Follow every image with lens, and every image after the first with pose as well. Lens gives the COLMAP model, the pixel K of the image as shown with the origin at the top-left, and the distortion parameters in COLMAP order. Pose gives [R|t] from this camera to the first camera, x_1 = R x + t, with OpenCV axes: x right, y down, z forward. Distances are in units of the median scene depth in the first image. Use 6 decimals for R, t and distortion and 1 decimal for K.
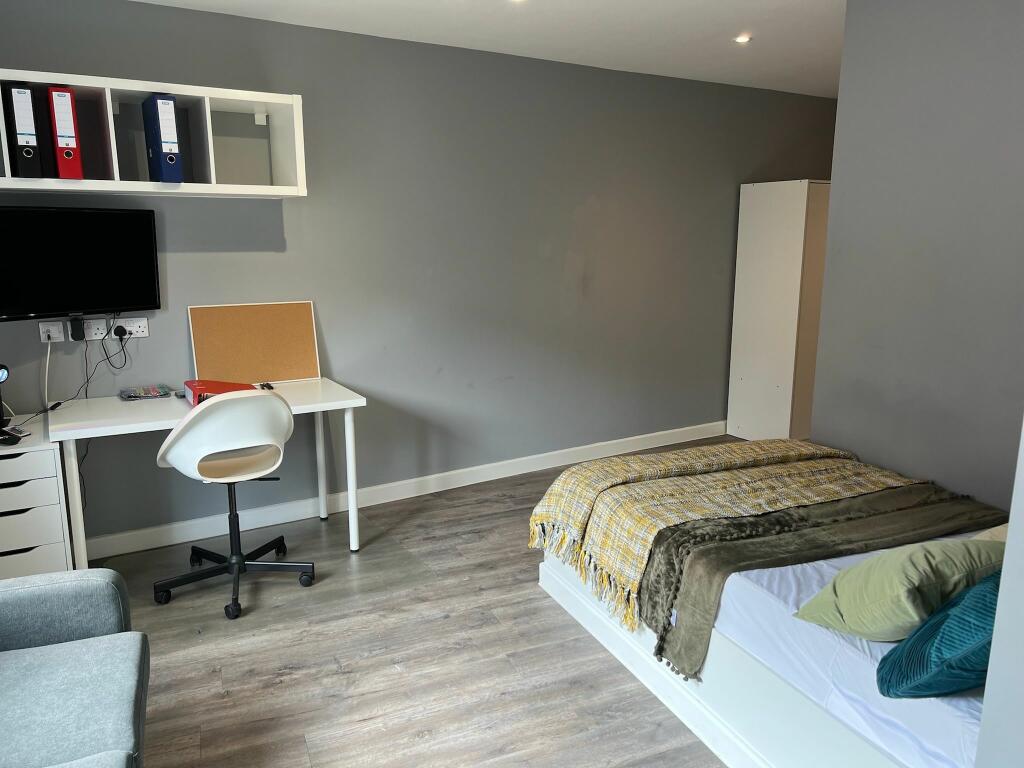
lens RADIAL K [[768.6, 0, 512.0], [0, 768.6, 384.0], [0, 0, 1]] dist [0.074959, -0.079041]
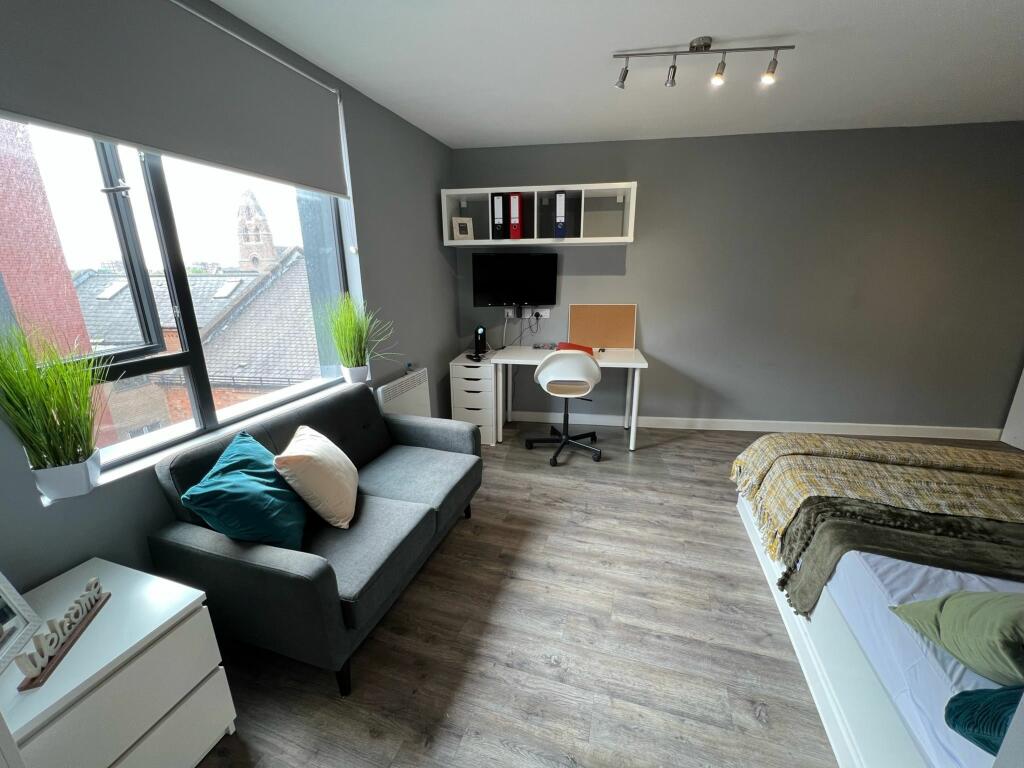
lens RADIAL K [[412.3, 0, 515.3], [0, 412.3, 380.9], [0, 0, 1]] dist [0.002308, 0.000159]
pose [[0.767473, 0.162195, -0.620225, 0.177284], [-0.117602, 0.986668, 0.112501, -0.013762], [0.630203, -0.013401, 0.776315, 0.147308]]
